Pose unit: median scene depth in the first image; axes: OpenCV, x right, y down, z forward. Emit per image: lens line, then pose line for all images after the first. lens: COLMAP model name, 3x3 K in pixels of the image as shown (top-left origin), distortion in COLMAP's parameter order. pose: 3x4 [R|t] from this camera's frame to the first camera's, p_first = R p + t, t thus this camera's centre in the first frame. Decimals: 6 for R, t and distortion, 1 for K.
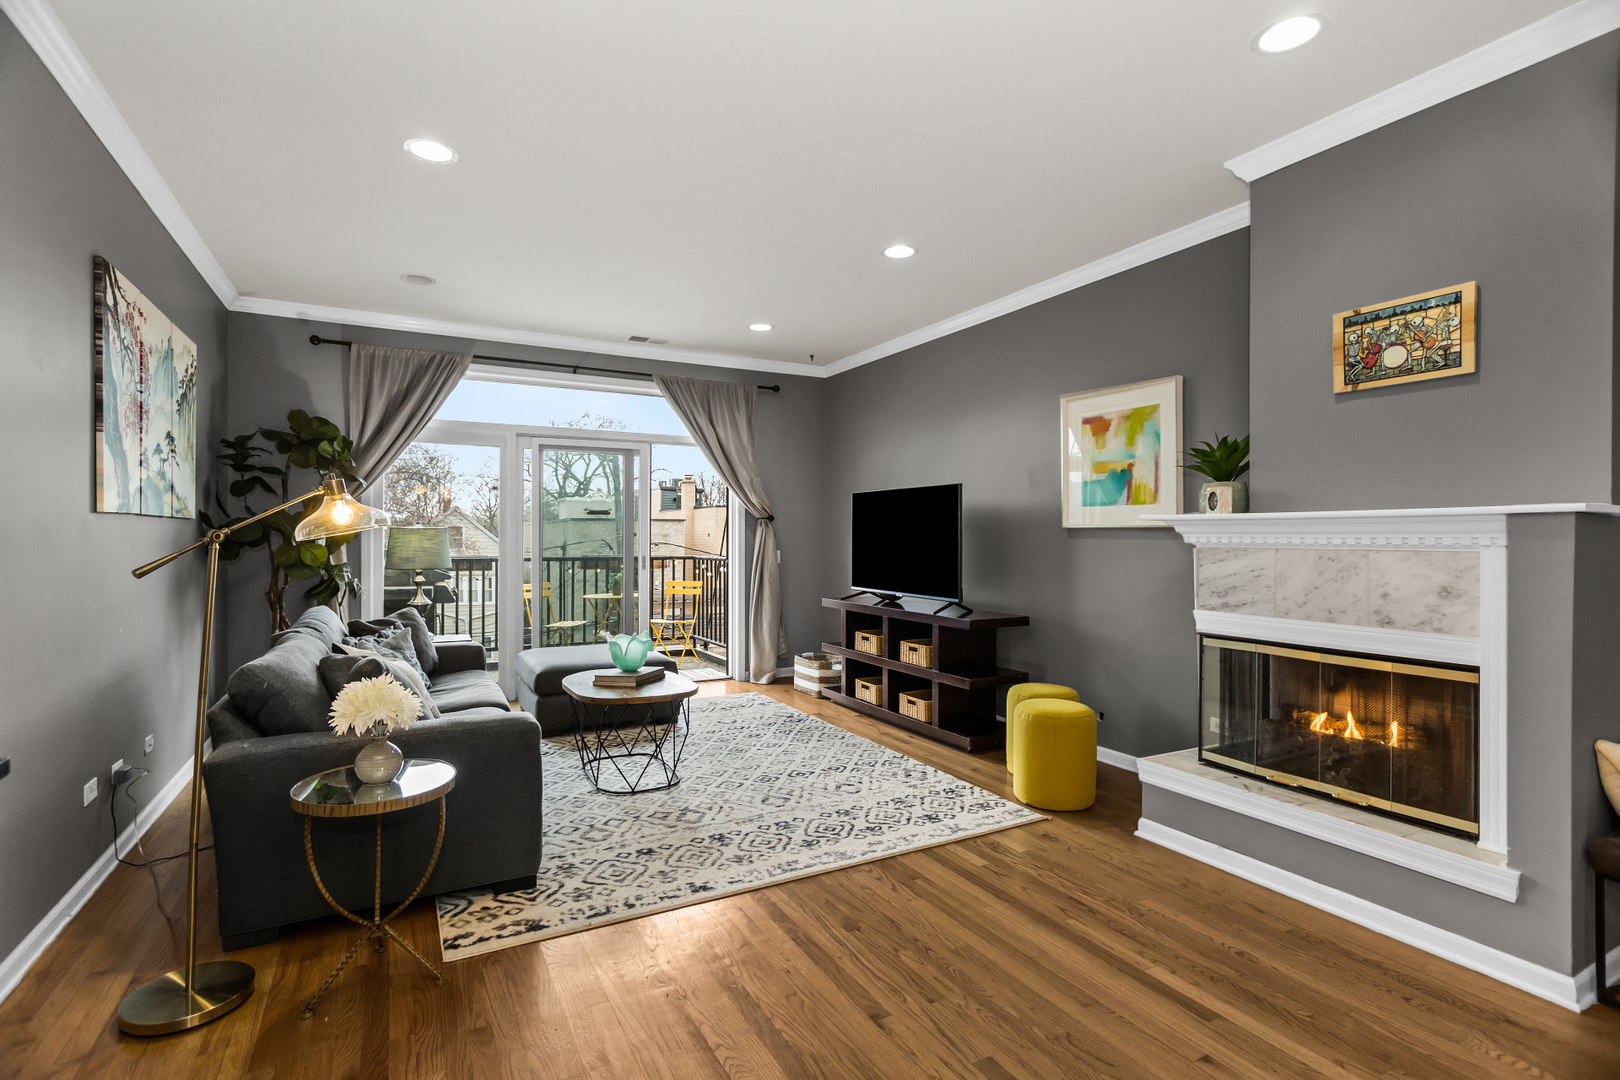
lens RADIAL K [[770.2, 0, 809.2], [0, 770.2, 537.3], [0, 0, 1]] dist [-0.010732, 0.004309]
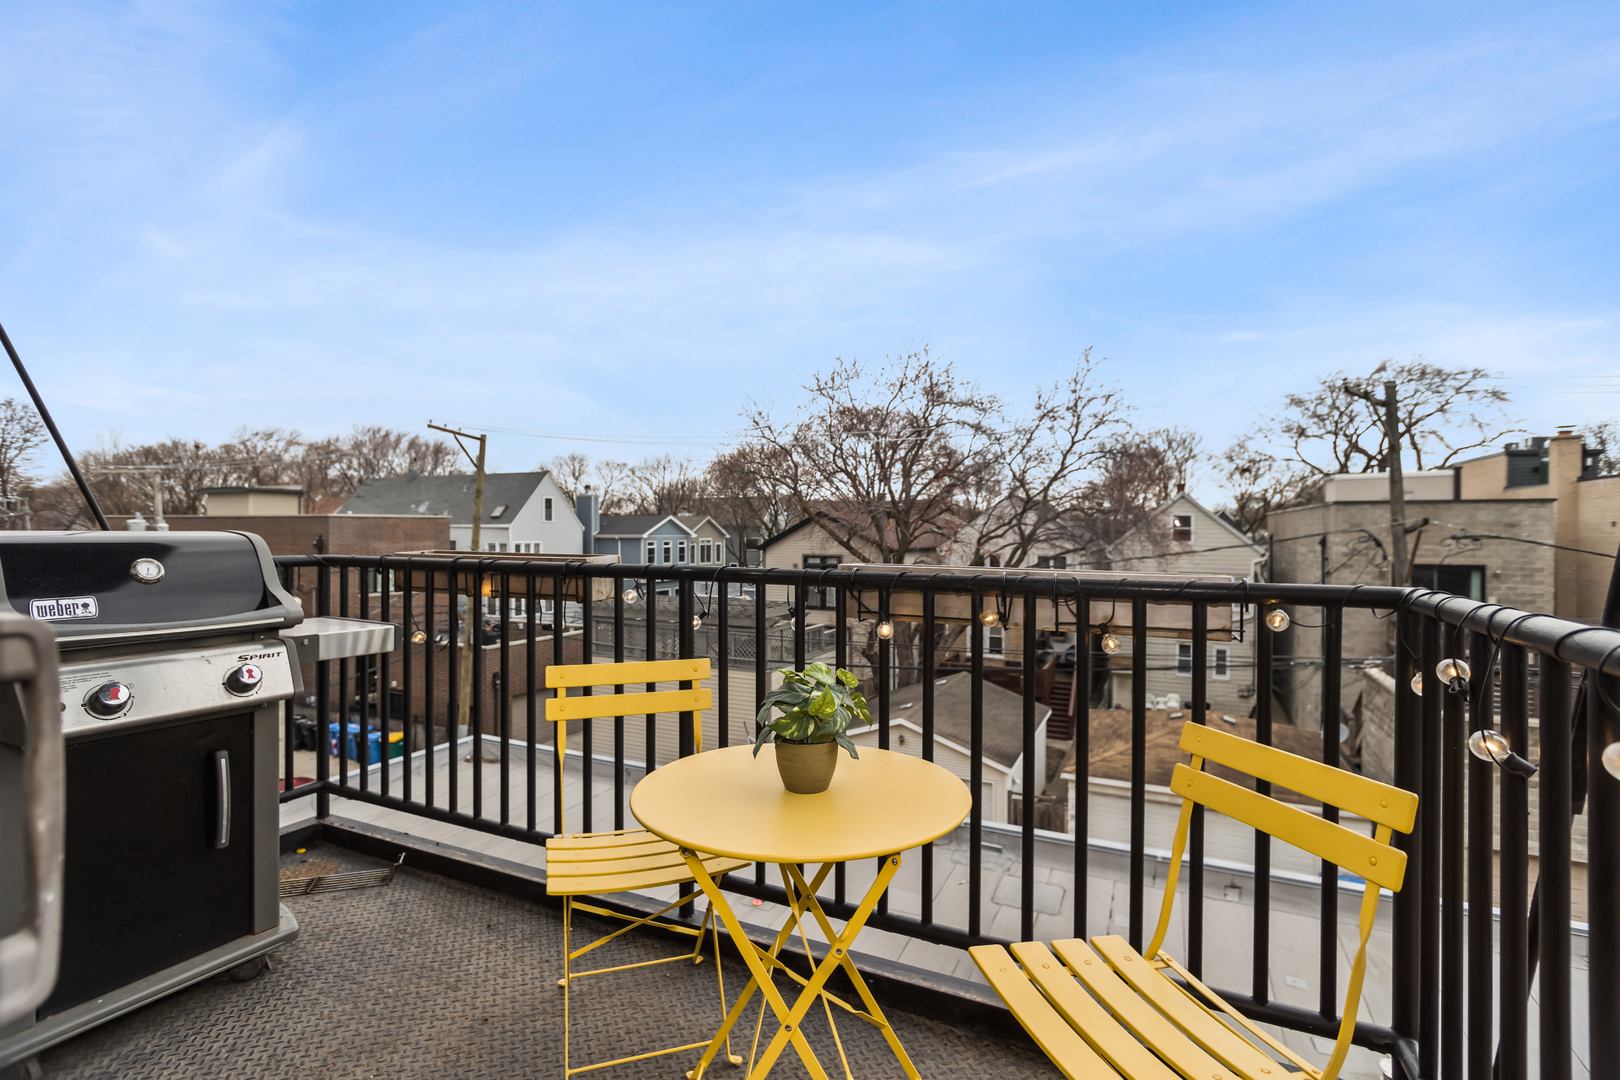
lens RADIAL K [[770.2, 0, 797.0], [0, 770.2, 530.1], [0, 0, 1]] dist [-0.010732, 0.004309]
pose [[0.581679, 0.003443, -0.813411, -0.204960], [-0.003184, 0.999993, 0.001956, 0.024665], [0.813412, 0.001452, 0.581686, 1.840352]]
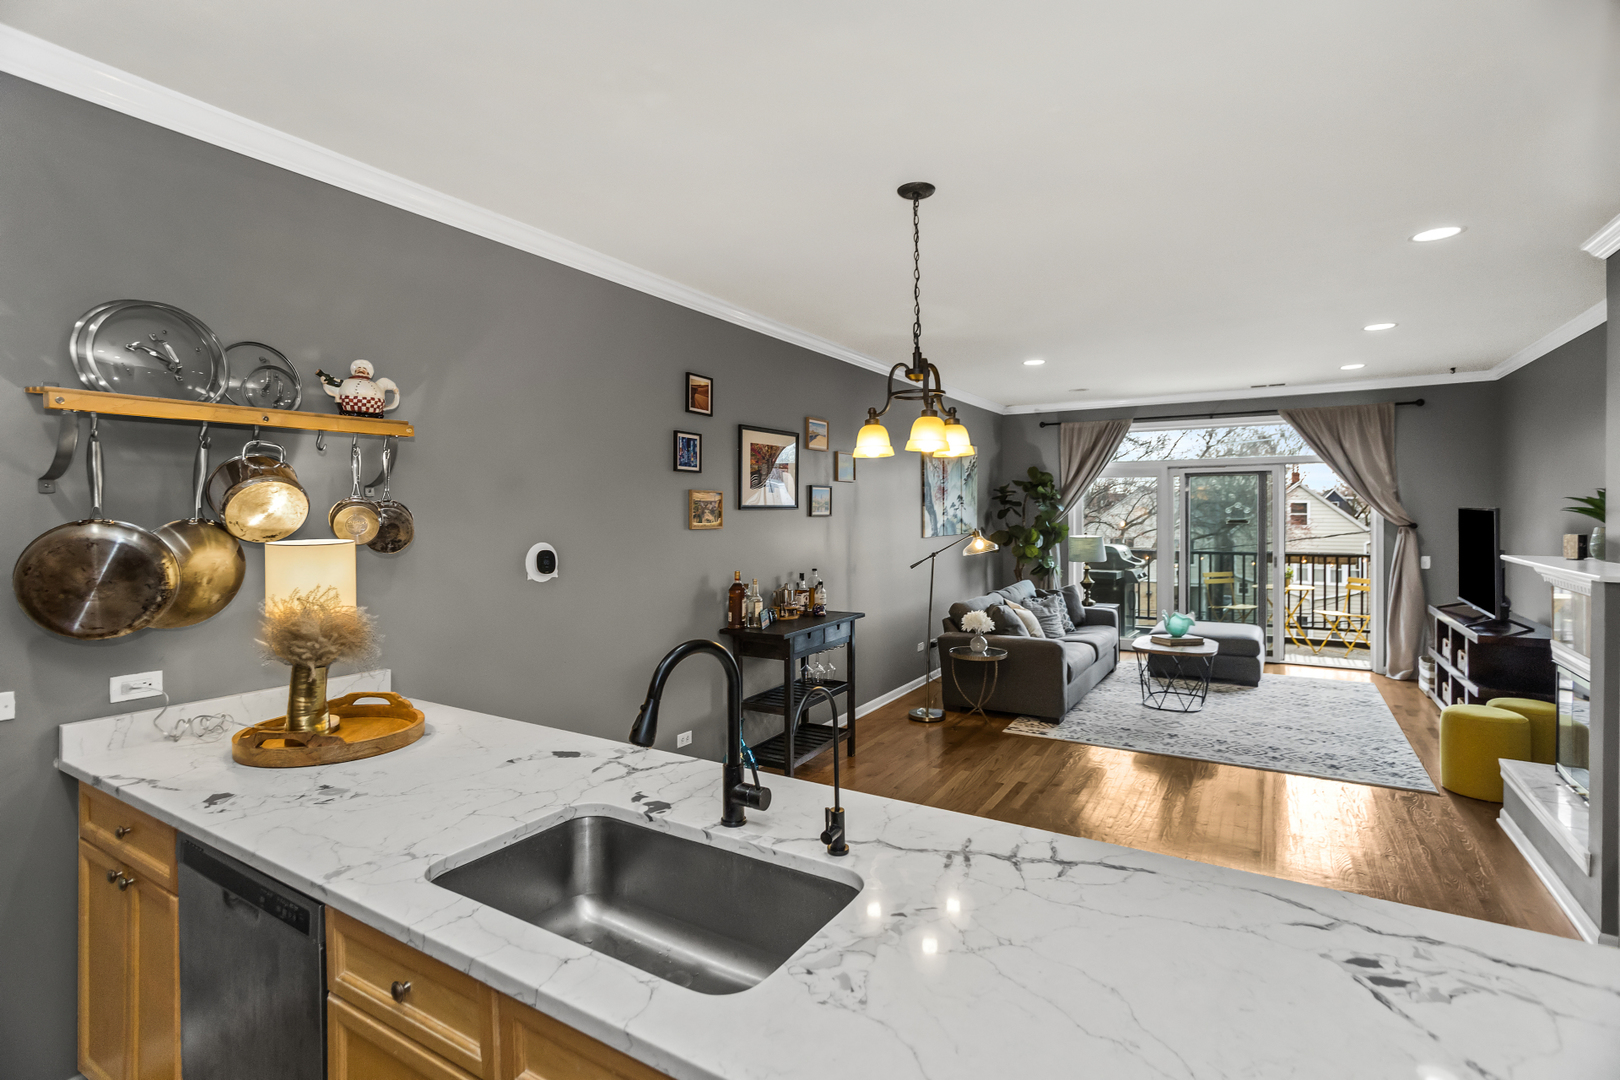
lens RADIAL K [[770.2, 0, 795.0], [0, 770.2, 517.3], [0, 0, 1]] dist [-0.010732, 0.004309]
pose [[0.494147, 0.003271, -0.869372, 0.837060], [0.007415, 0.999941, 0.007977, -0.095829], [0.869346, -0.010388, 0.494094, -0.490668]]
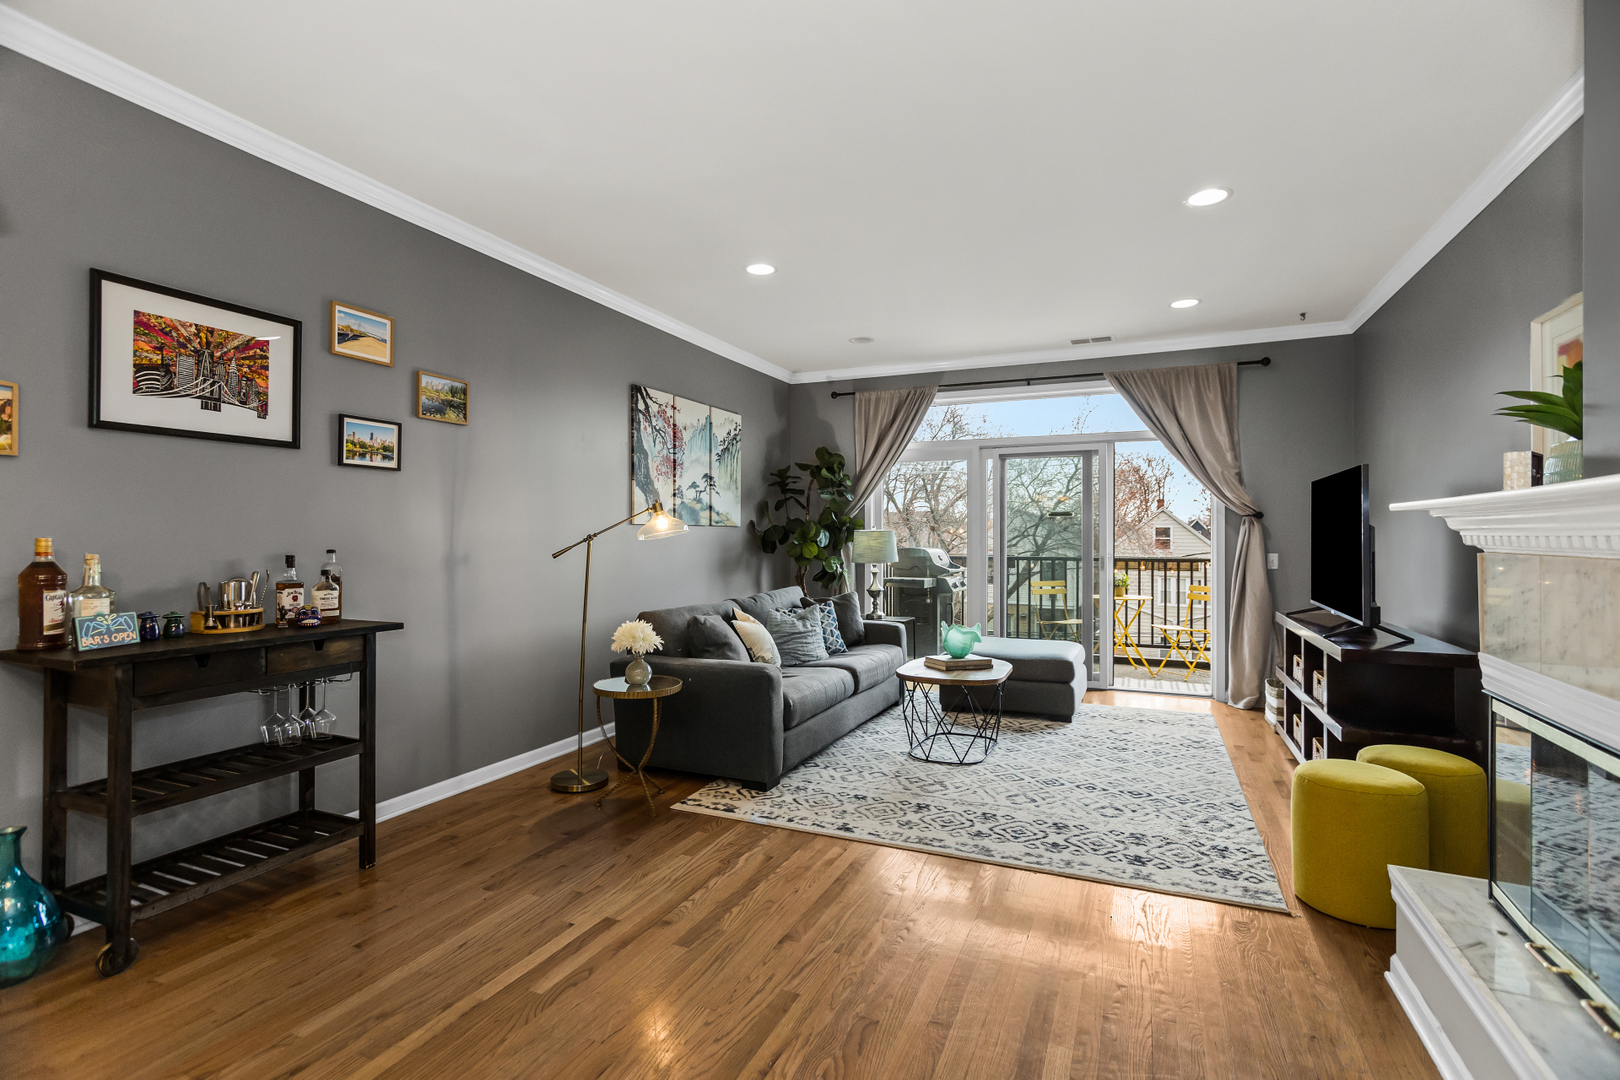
lens RADIAL K [[770.2, 0, 797.4], [0, 770.2, 532.1], [0, 0, 1]] dist [-0.010732, 0.004309]
pose [[0.603074, -0.007035, -0.797654, 0.595309], [0.000700, 0.999965, -0.008290, 0.001017], [0.797685, 0.004441, 0.603058, 0.160236]]
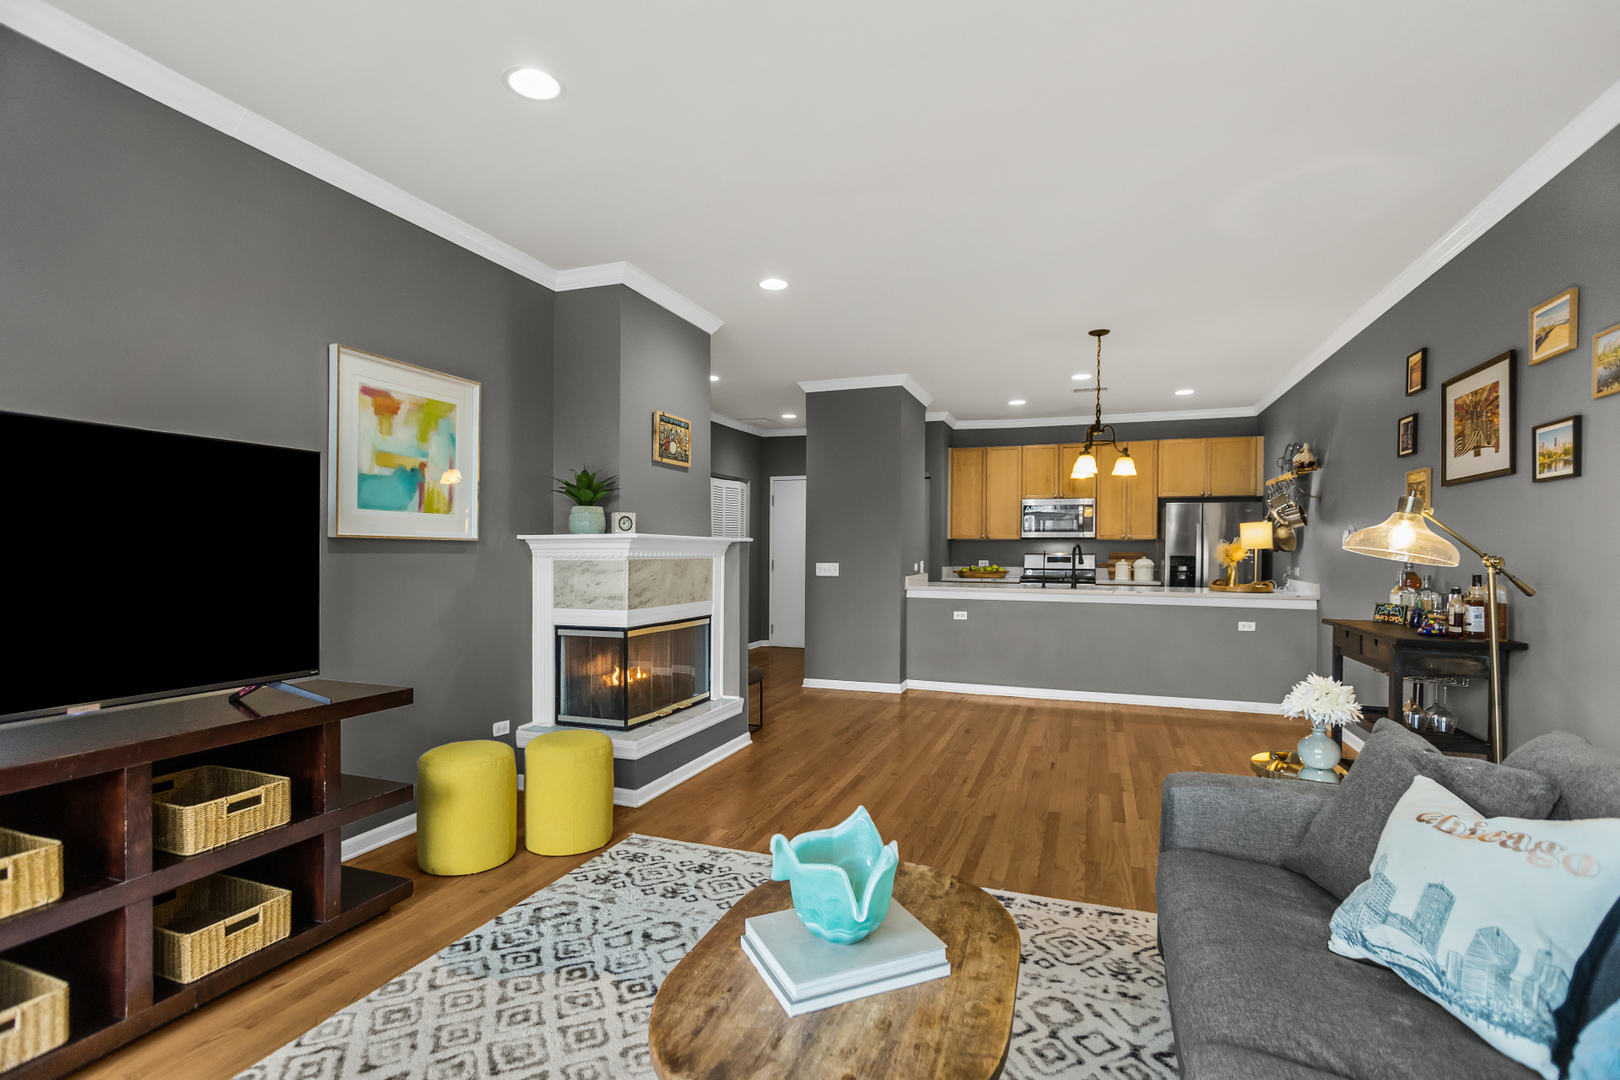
lens RADIAL K [[770.2, 0, 800.5], [0, 770.2, 563.1], [0, 0, 1]] dist [-0.010732, 0.004309]
pose [[-0.652026, -0.018940, 0.757960, -0.560193], [-0.007502, 0.999800, 0.018529, -0.006383], [-0.758160, 0.006395, -0.652037, 1.429889]]
